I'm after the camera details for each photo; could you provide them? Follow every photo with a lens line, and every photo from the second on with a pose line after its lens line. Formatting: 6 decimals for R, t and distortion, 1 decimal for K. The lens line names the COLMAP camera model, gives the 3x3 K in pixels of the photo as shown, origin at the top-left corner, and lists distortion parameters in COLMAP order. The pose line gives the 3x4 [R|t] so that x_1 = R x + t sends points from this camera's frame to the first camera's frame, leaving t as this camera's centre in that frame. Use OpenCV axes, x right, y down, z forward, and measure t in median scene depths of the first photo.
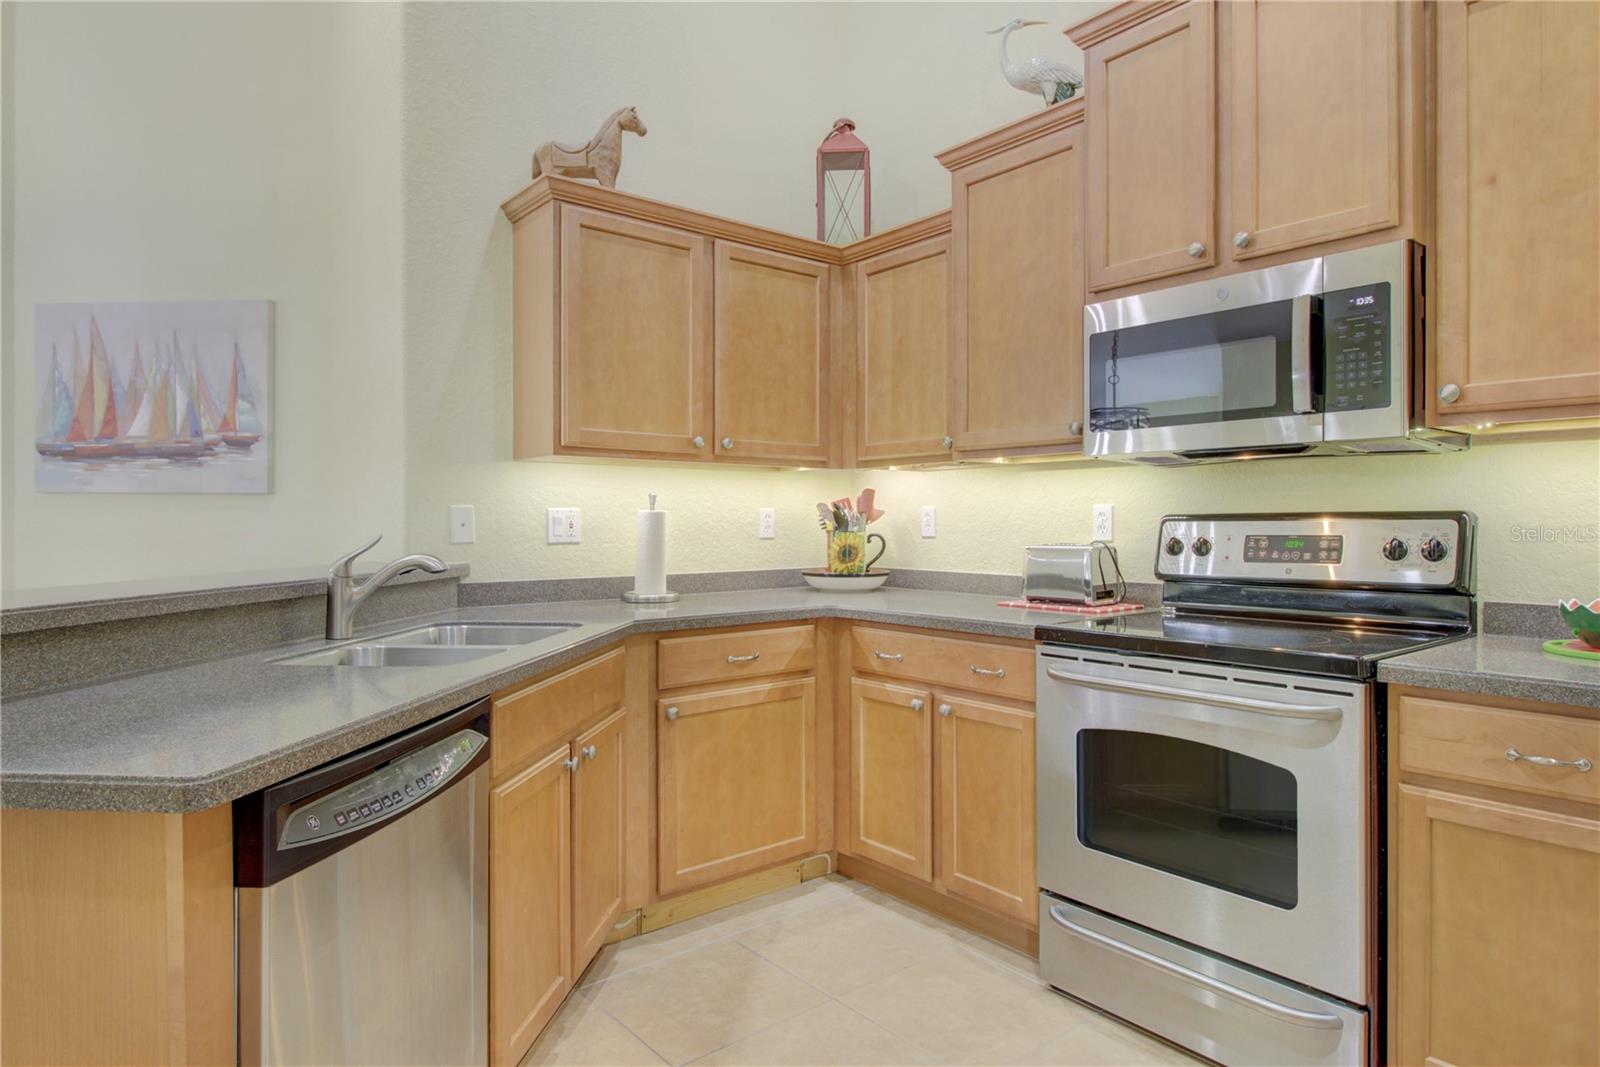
lens RADIAL K [[936.8, 0, 811.3], [0, 936.8, 523.8], [0, 0, 1]] dist [0.013259, -0.008126]
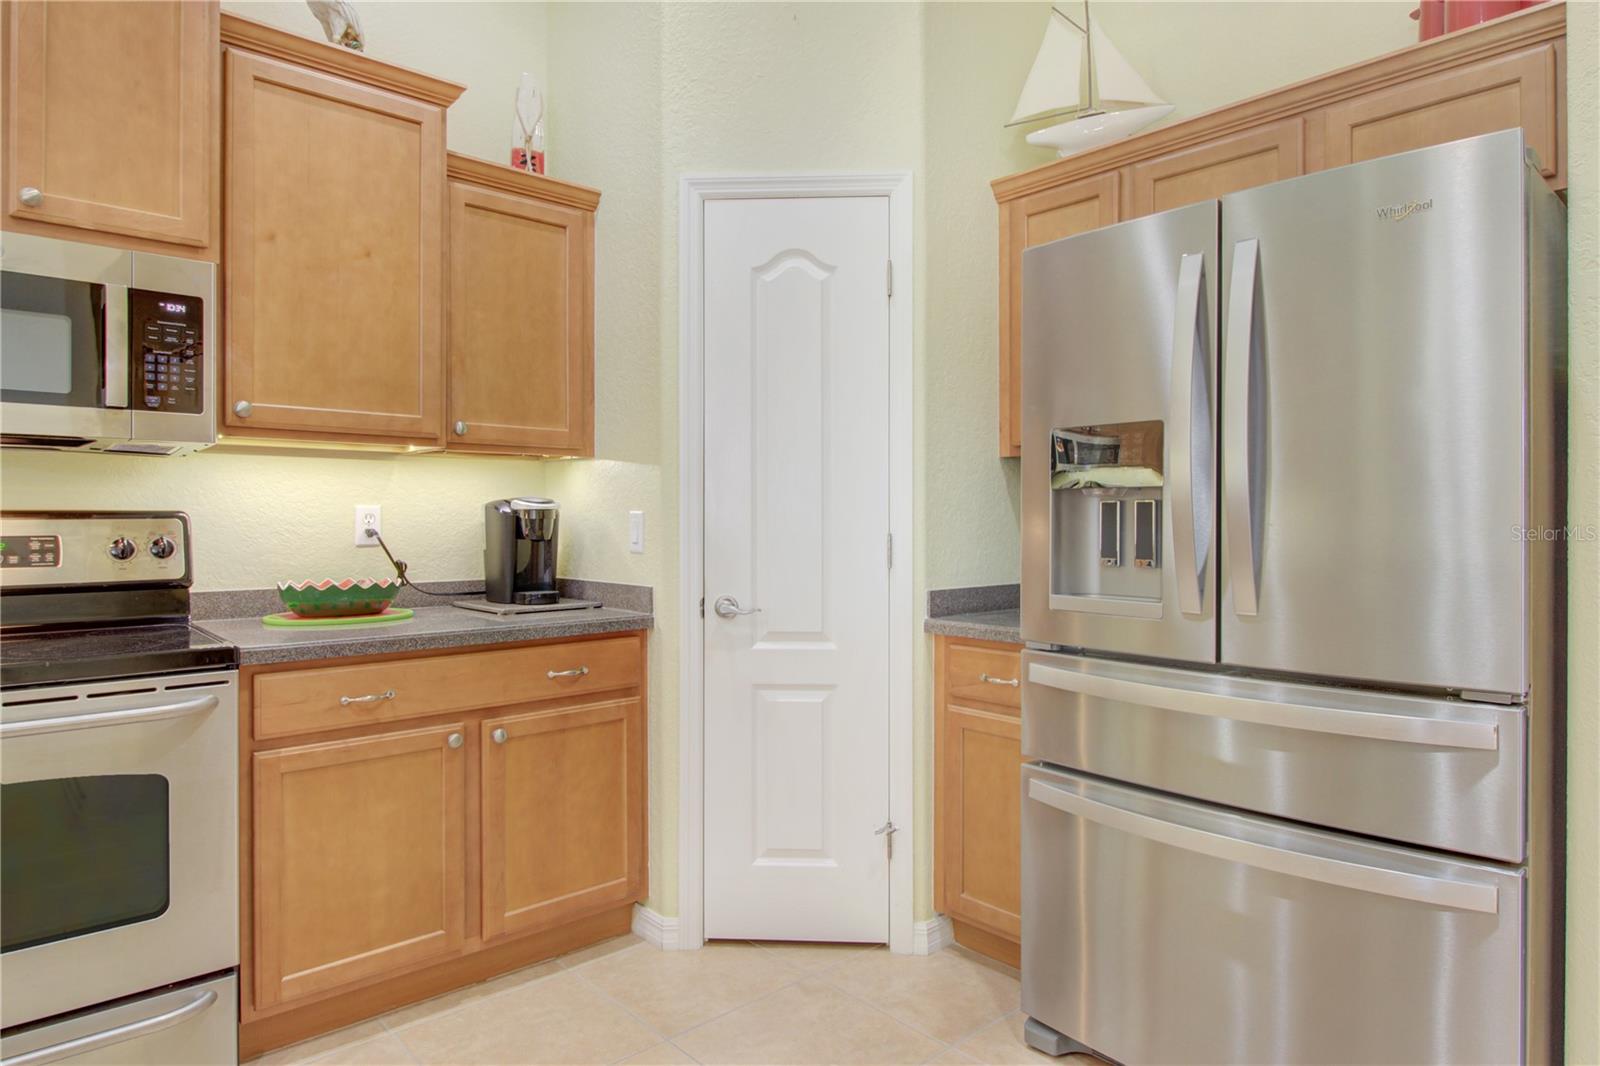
lens RADIAL K [[936.8, 0, 807.0], [0, 936.8, 522.9], [0, 0, 1]] dist [0.013259, -0.008126]
pose [[-0.028523, -0.001259, 0.999592, -0.470059], [0.001641, 0.999998, 0.001307, -0.000430], [-0.999592, 0.001677, -0.028521, 0.333142]]
